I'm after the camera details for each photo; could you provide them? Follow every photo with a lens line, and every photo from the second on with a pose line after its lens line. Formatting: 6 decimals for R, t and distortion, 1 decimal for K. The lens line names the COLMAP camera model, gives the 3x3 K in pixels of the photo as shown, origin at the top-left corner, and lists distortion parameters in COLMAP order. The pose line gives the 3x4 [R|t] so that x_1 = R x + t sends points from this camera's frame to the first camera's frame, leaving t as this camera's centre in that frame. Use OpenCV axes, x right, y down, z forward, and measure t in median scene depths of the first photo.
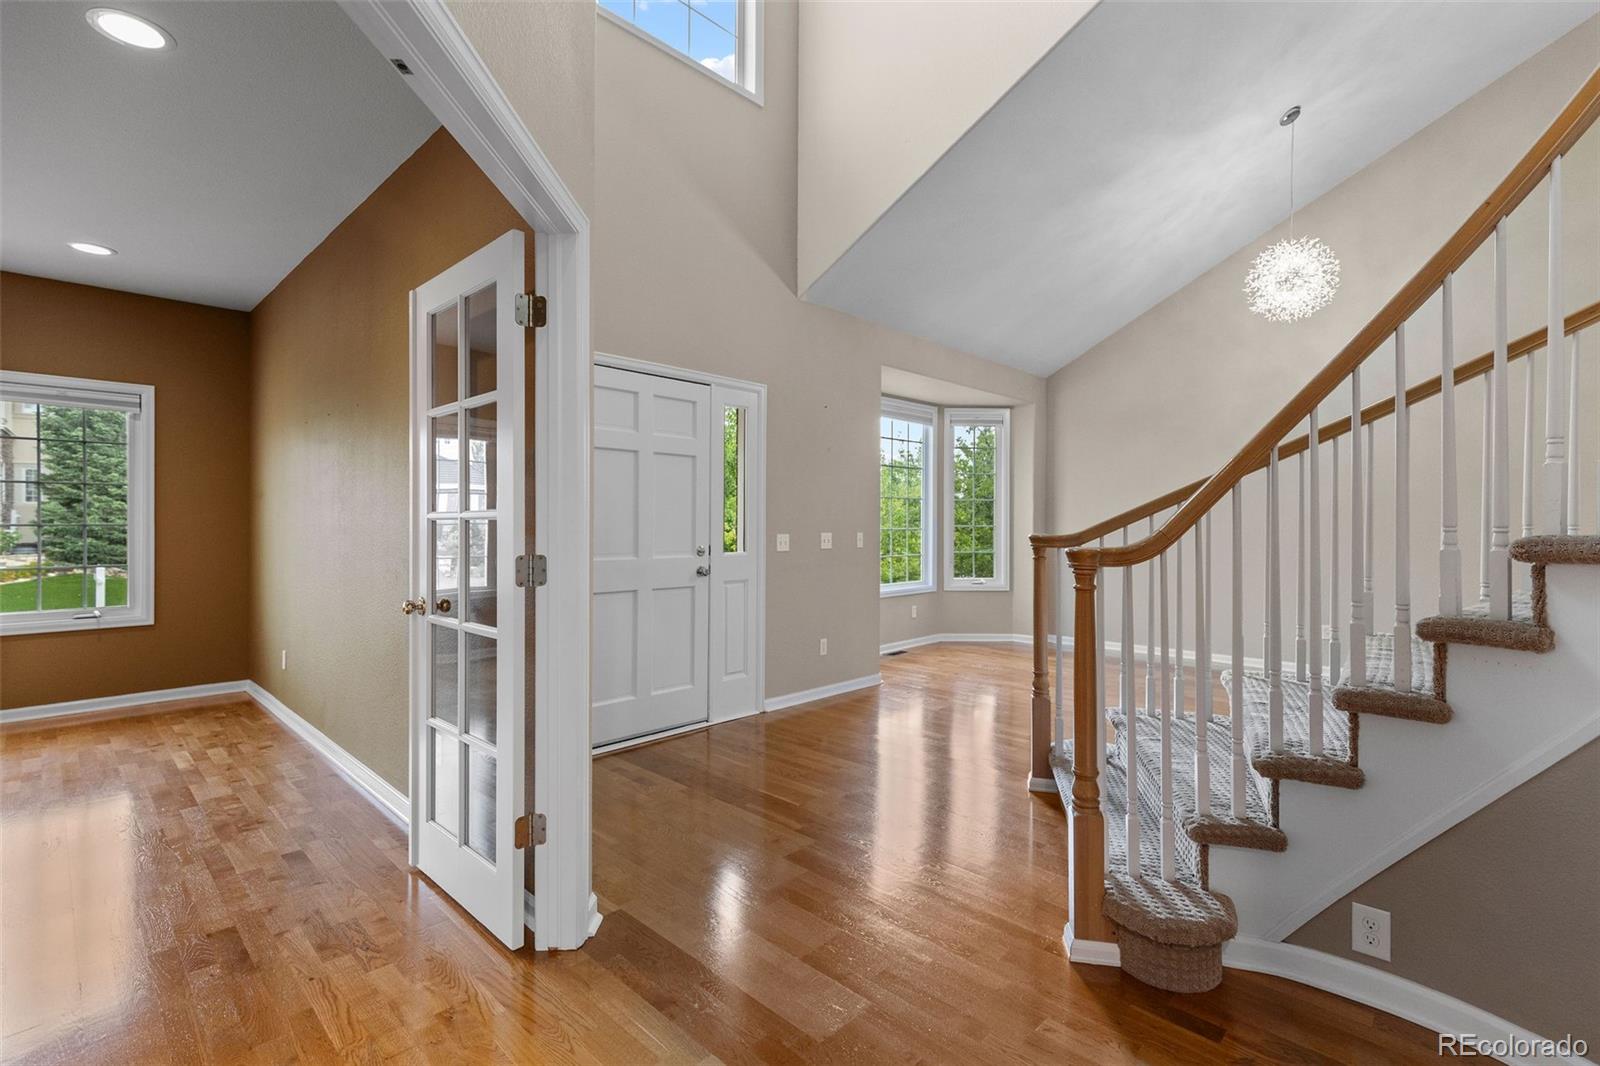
lens RADIAL K [[724.2, 0, 800.8], [0, 724.2, 523.8], [0, 0, 1]] dist [0.003252, -0.000514]
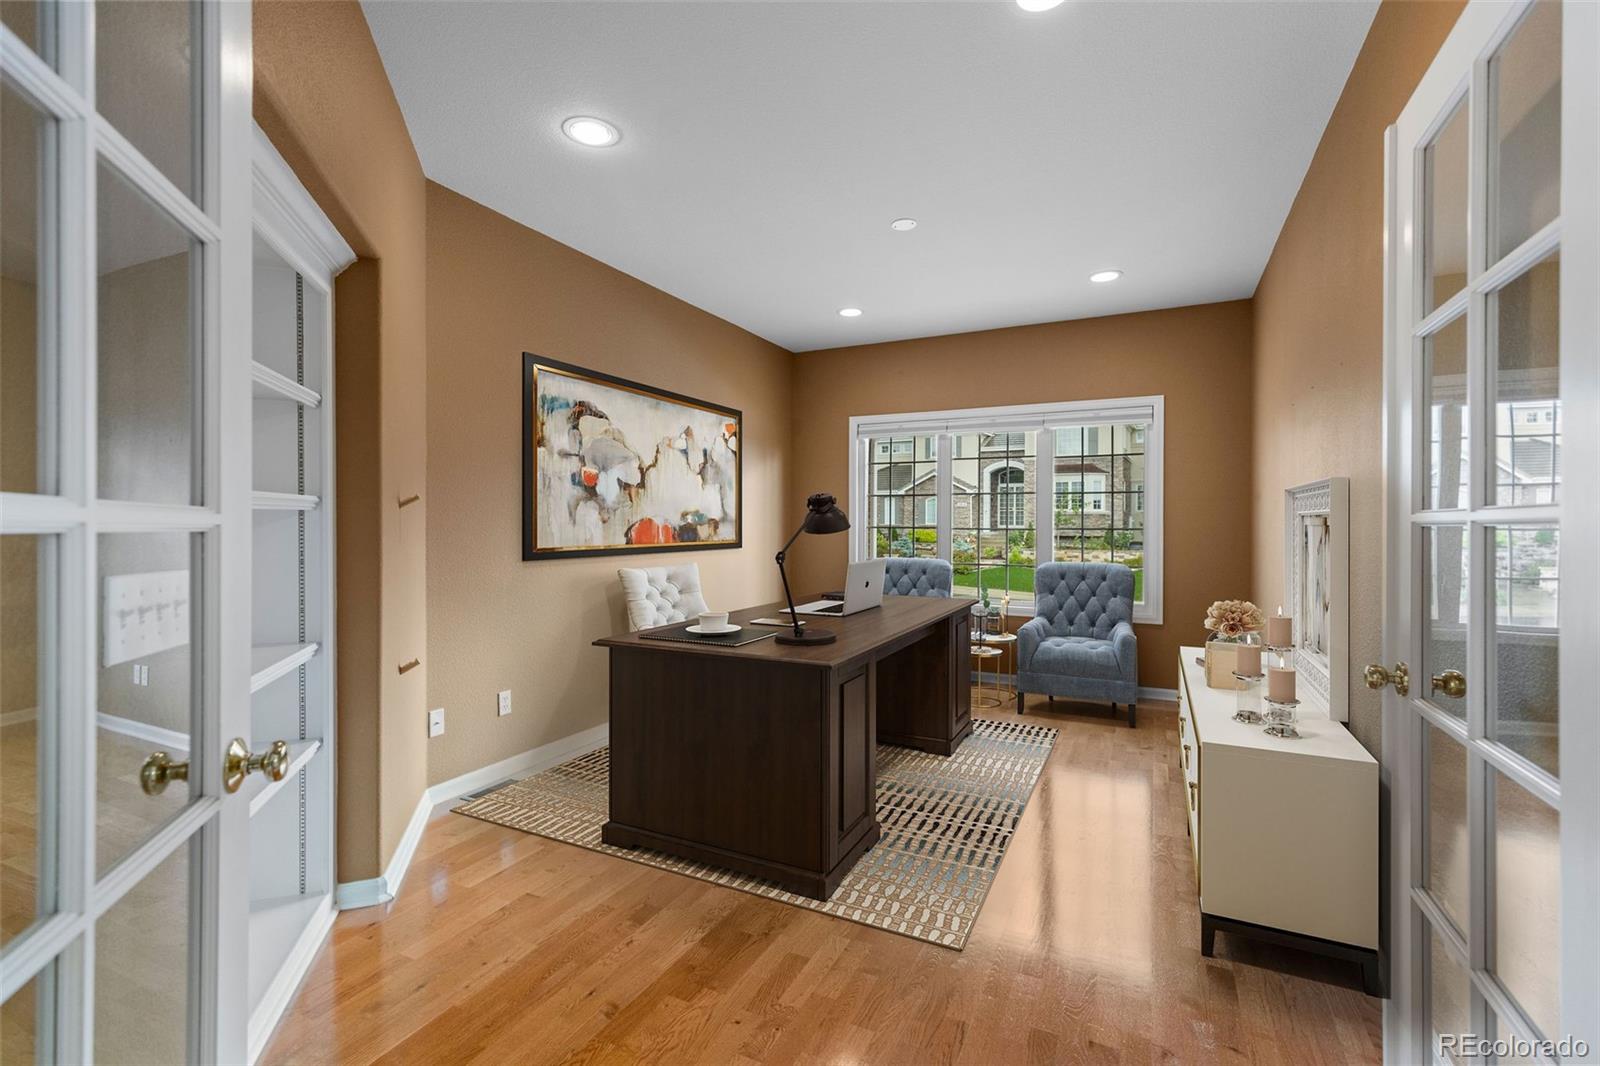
lens RADIAL K [[724.2, 0, 794.8], [0, 724.2, 525.5], [0, 0, 1]] dist [0.003252, -0.000514]
pose [[0.301287, -0.000255, -0.953534, -0.113497], [-0.003015, 0.999995, -0.001220, -0.002252], [0.953529, 0.003243, 0.301284, 0.335741]]
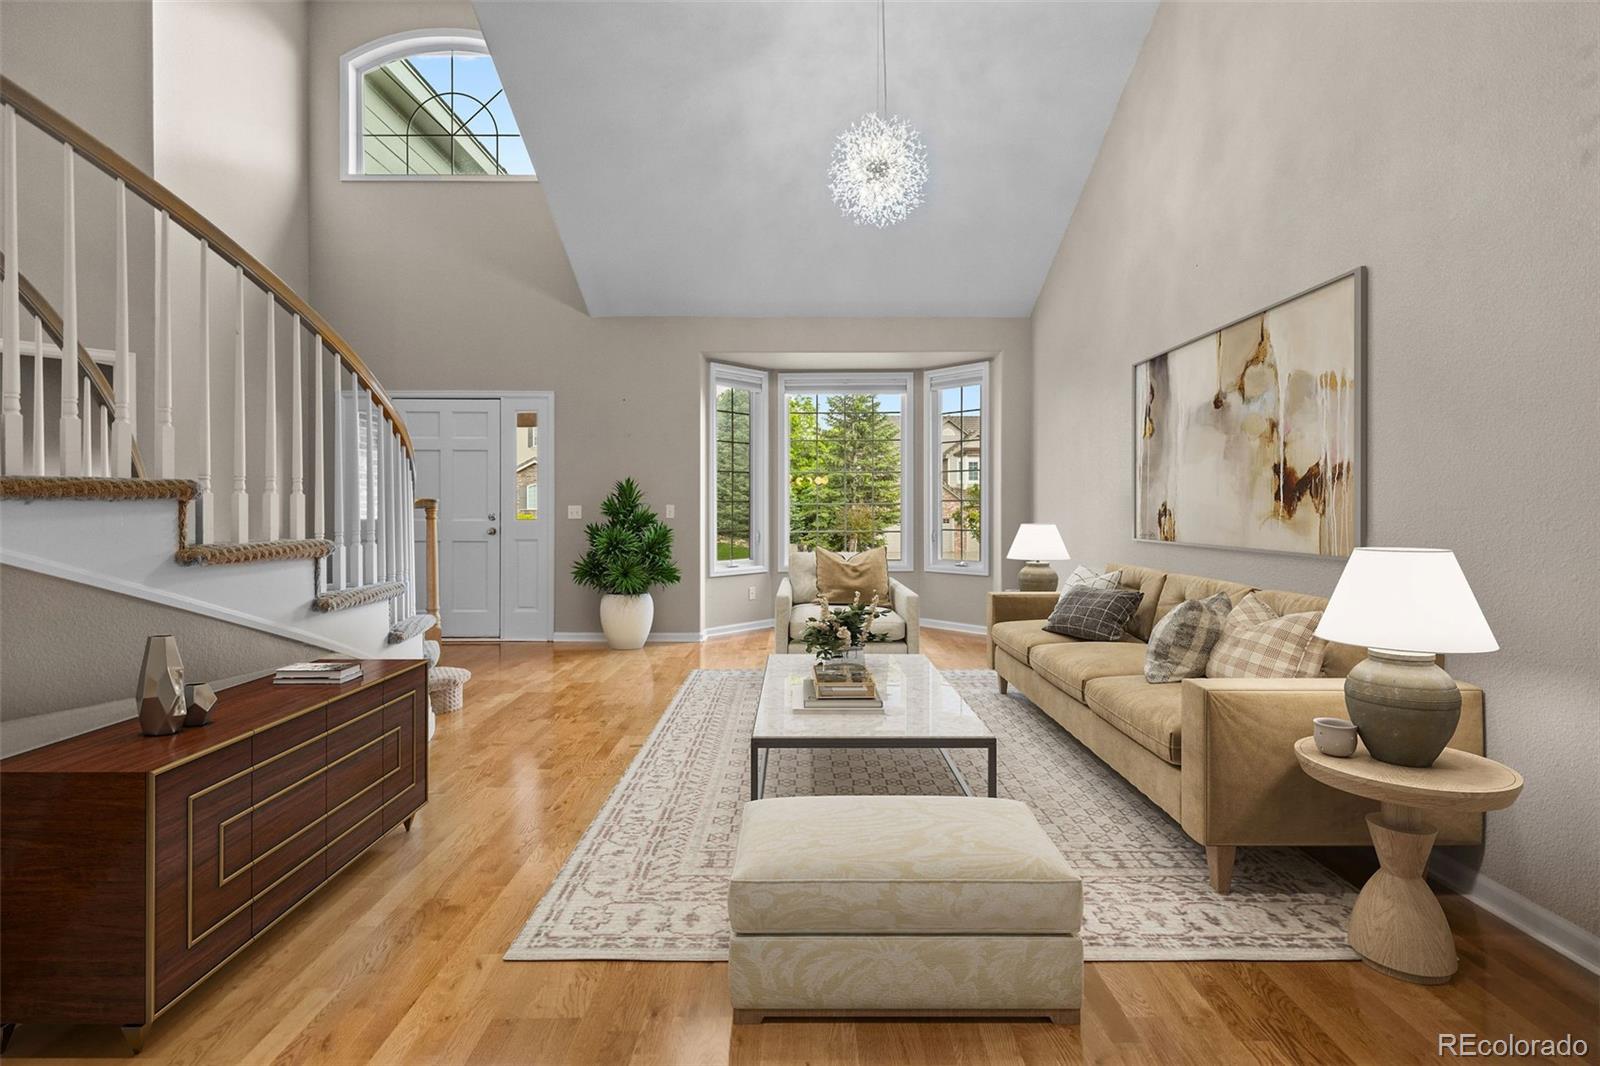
lens RADIAL K [[724.2, 0, 800.6], [0, 724.2, 520.1], [0, 0, 1]] dist [0.003252, -0.000514]
pose [[0.687780, 0.008716, -0.725867, 1.209302], [-0.001196, 0.999940, 0.010874, 0.025584], [0.725919, -0.006611, 0.687749, 0.426591]]
